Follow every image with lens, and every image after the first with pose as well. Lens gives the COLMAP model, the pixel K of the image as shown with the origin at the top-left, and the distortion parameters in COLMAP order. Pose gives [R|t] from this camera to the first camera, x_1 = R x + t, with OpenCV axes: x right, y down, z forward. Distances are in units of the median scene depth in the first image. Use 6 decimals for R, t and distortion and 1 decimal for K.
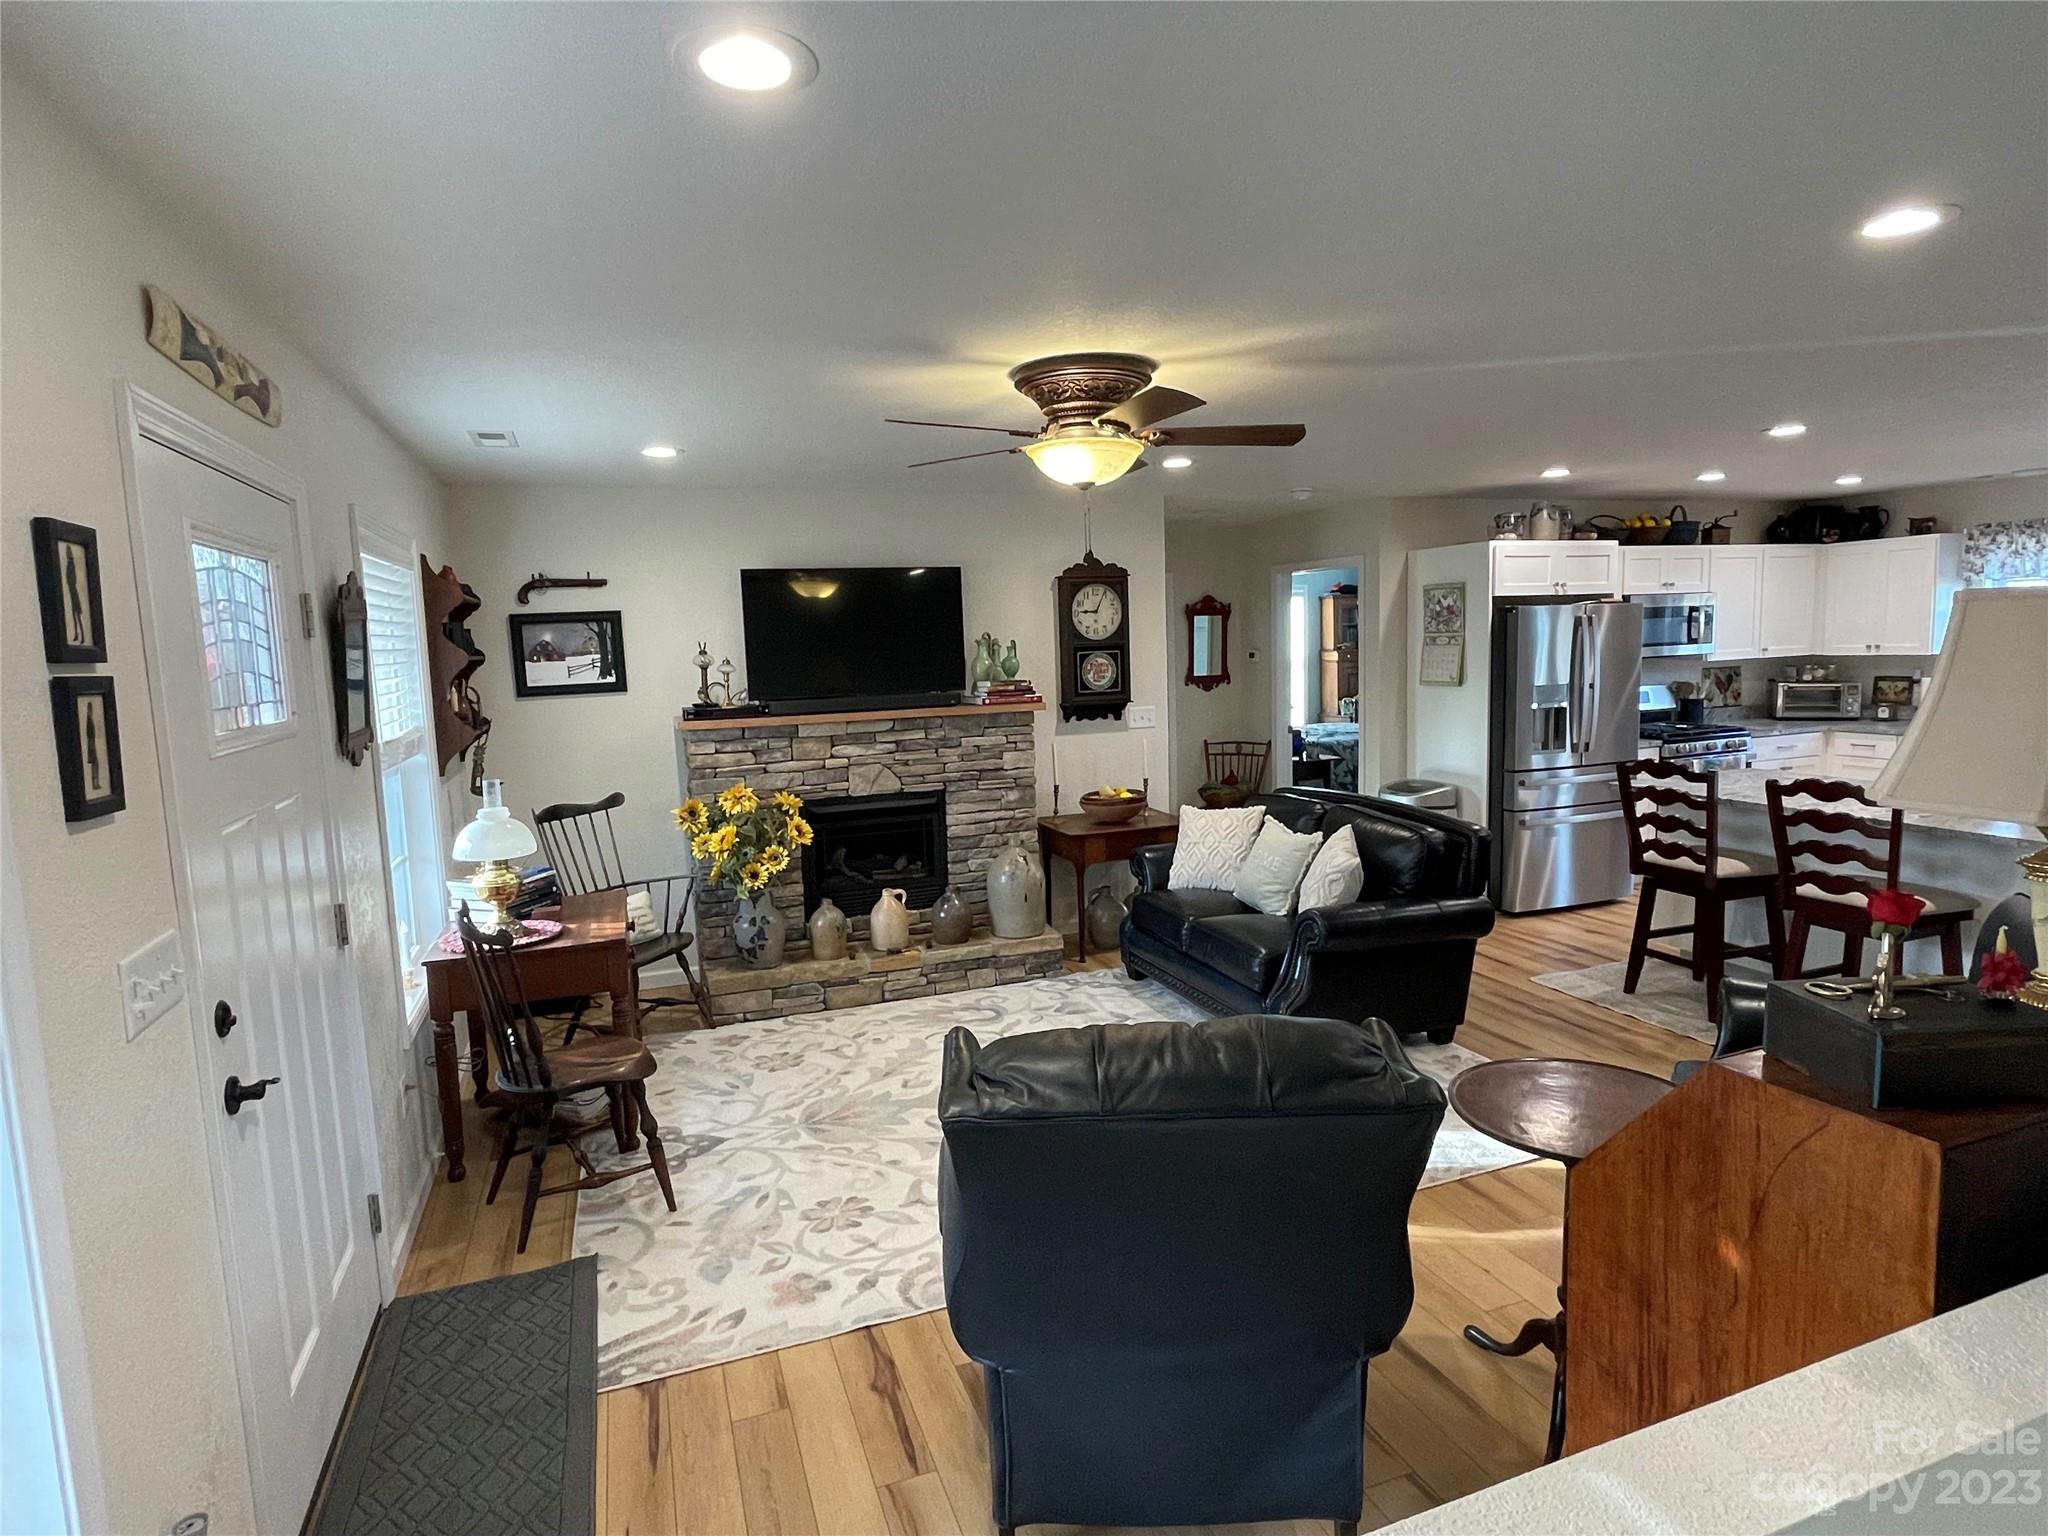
lens RADIAL K [[1103.0, 0, 997.8], [0, 1103.0, 769.1], [0, 0, 1]] dist [0.000224, -0.001907]
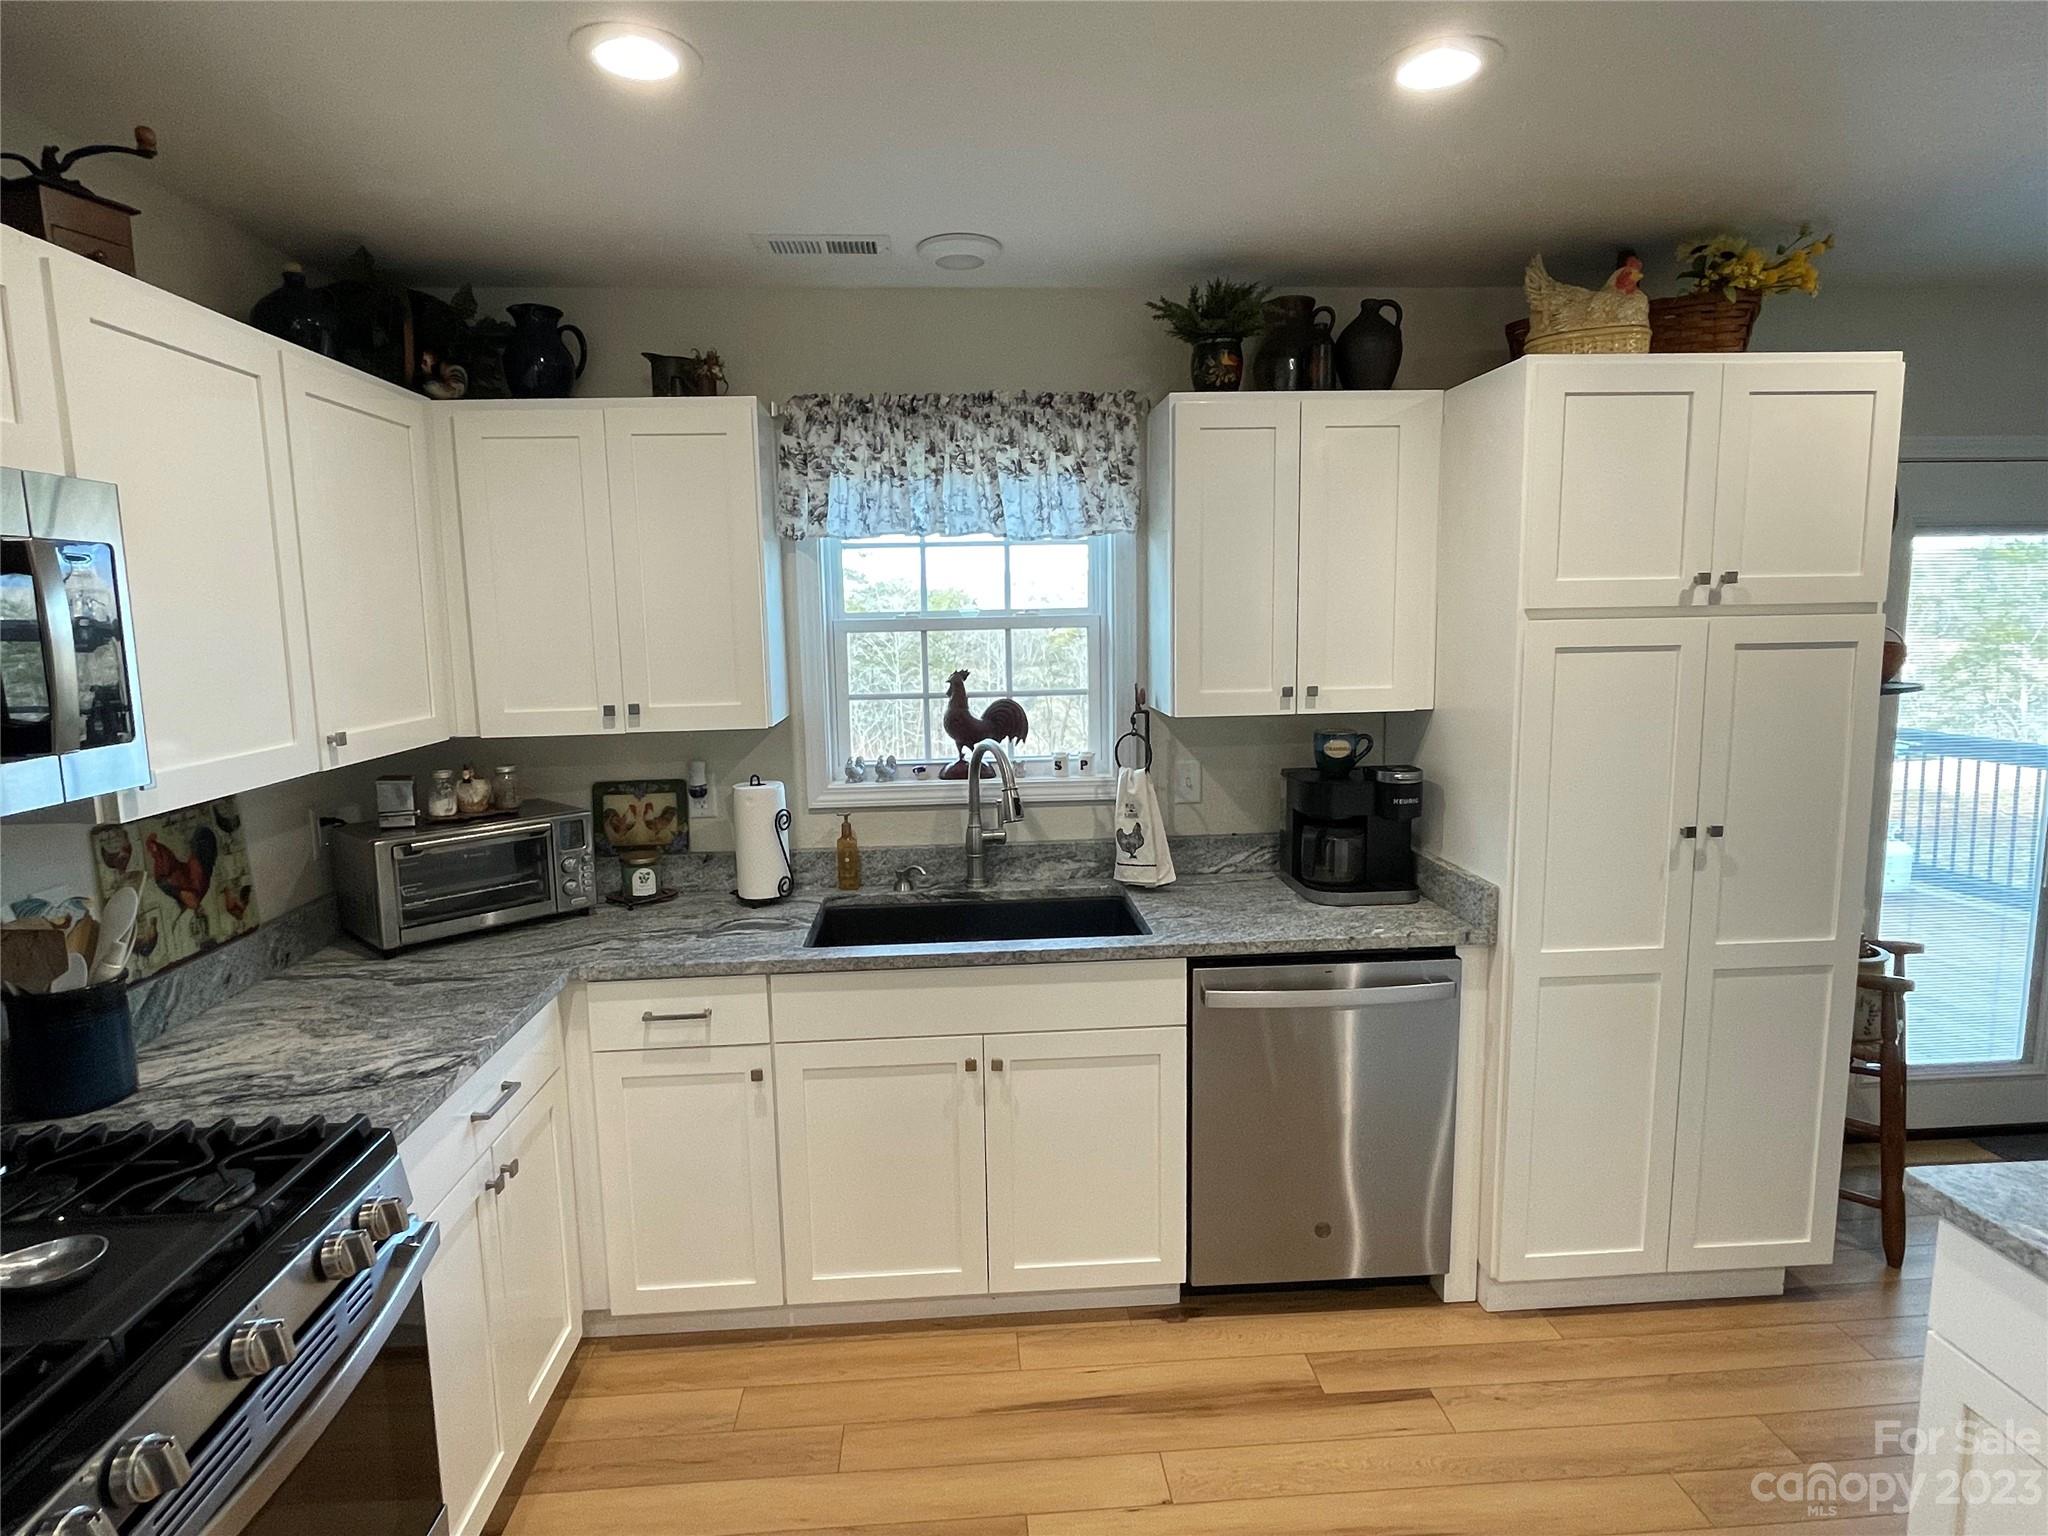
lens RADIAL K [[1103.0, 0, 1024.1], [0, 1103.0, 755.1], [0, 0, 1]] dist [0.000224, -0.001907]
pose [[0.280452, -0.092332, 0.955417, 0.511438], [0.123633, 0.990546, 0.059436, -0.105031], [-0.951873, 0.101452, 0.289216, 0.803512]]
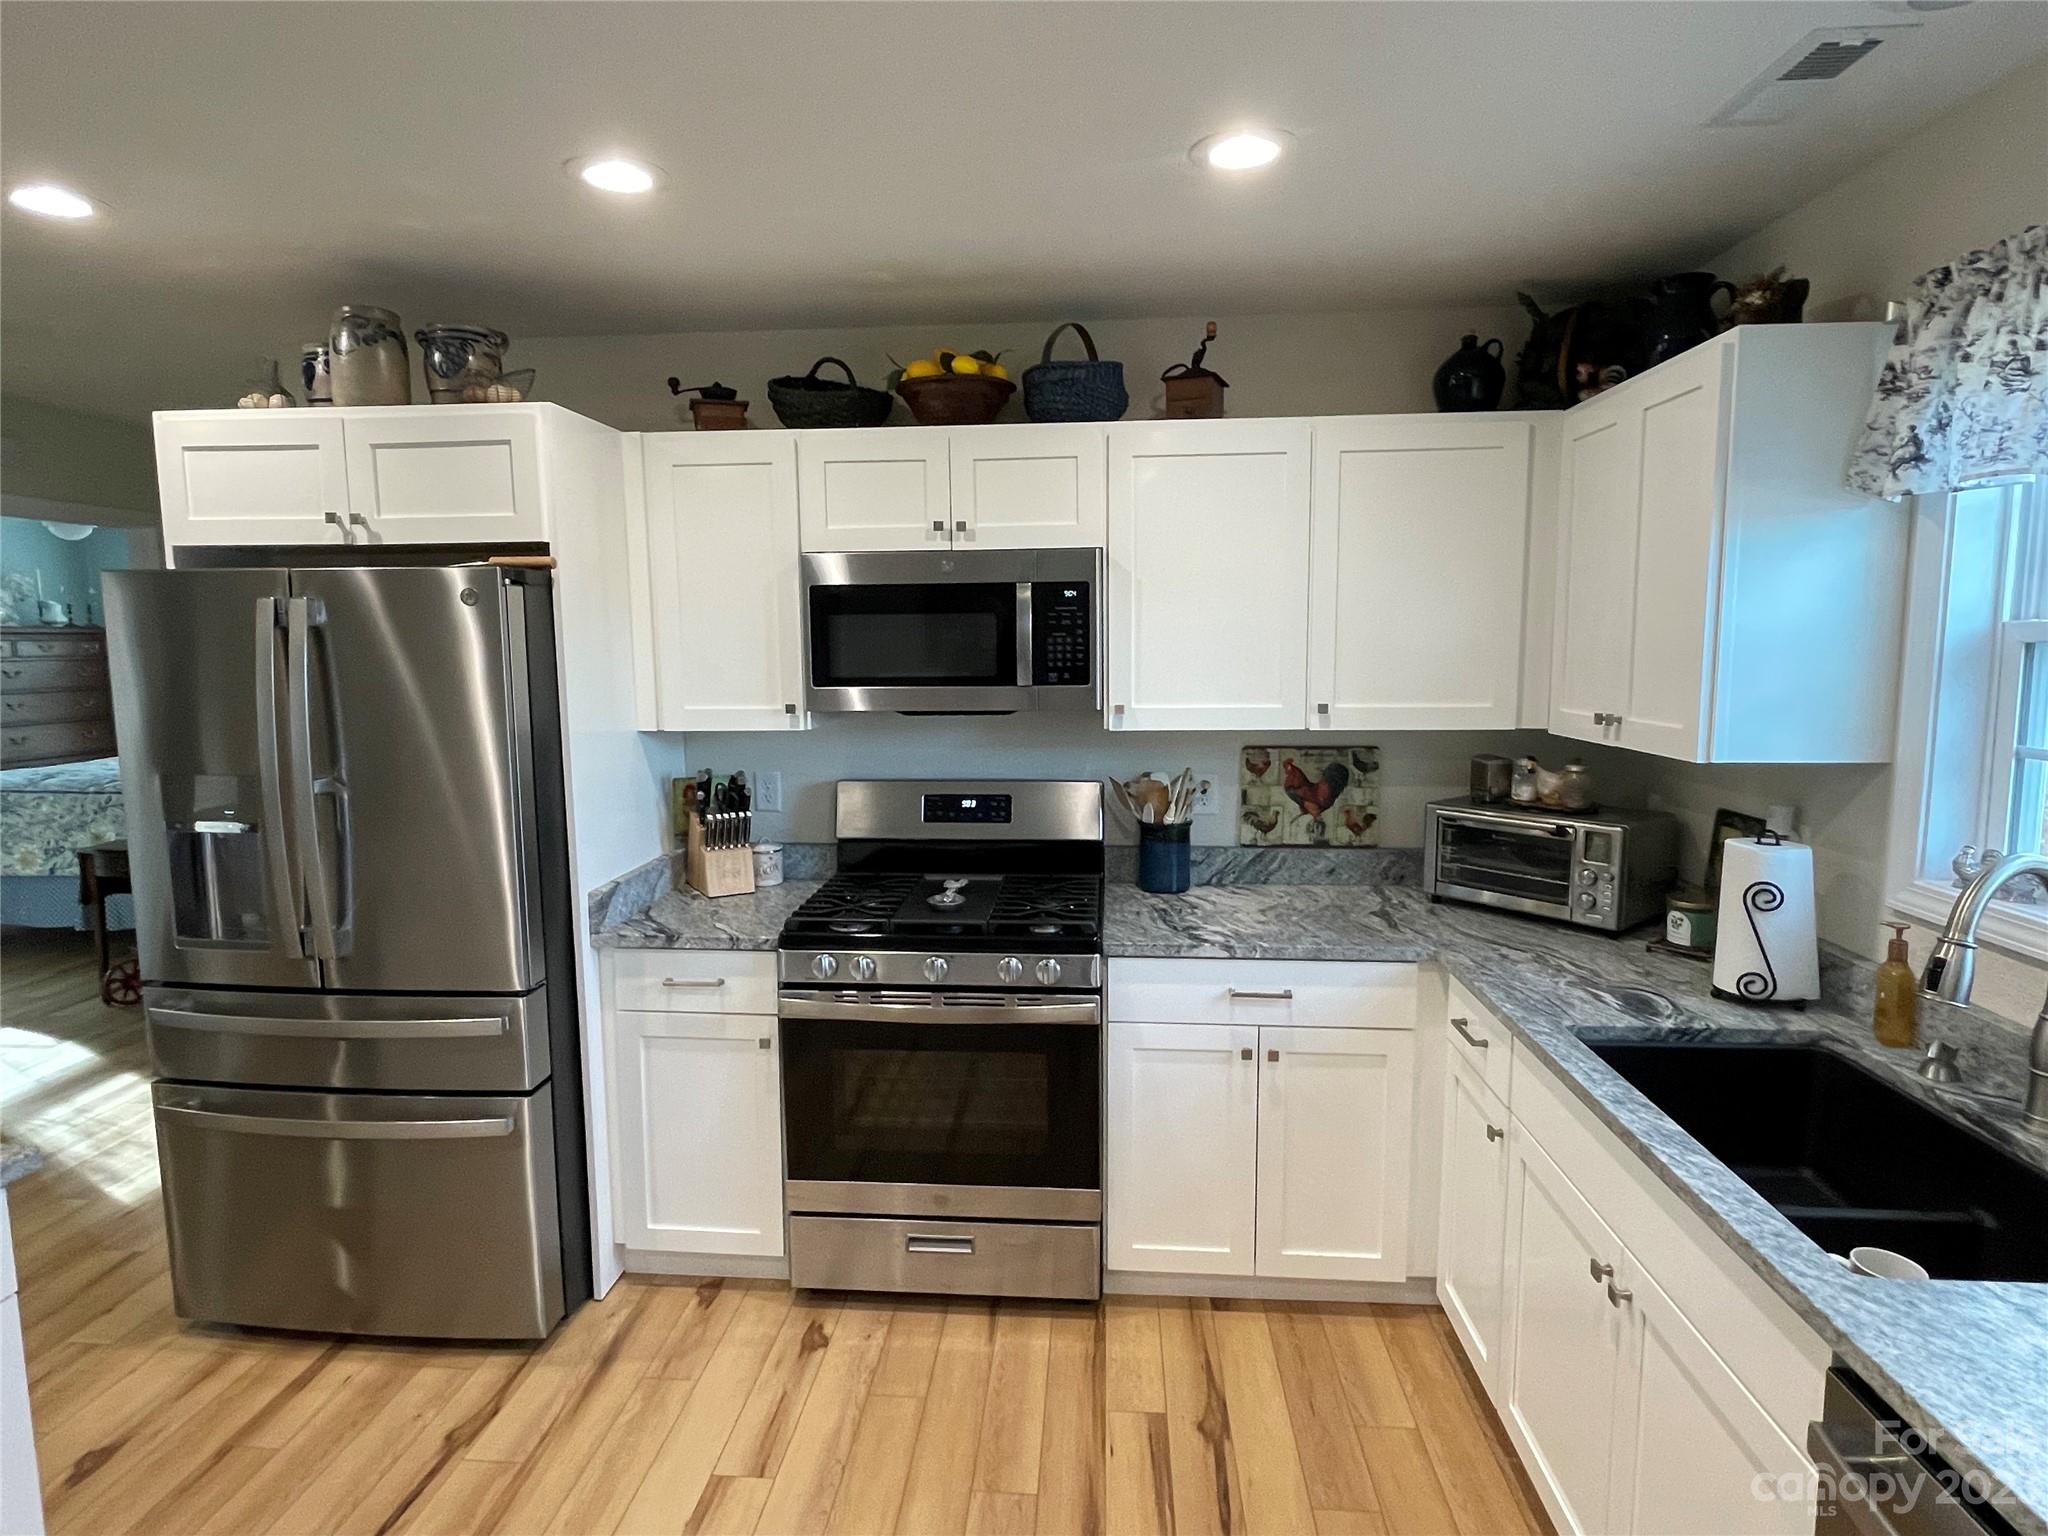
lens RADIAL K [[1103.0, 0, 1008.6], [0, 1103.0, 757.7], [0, 0, 1]] dist [0.000224, -0.001907]
pose [[0.904372, 0.076503, -0.419831, 0.795215], [-0.075435, 0.996966, 0.019173, -0.096218], [0.420025, 0.014331, 0.907400, 0.661922]]
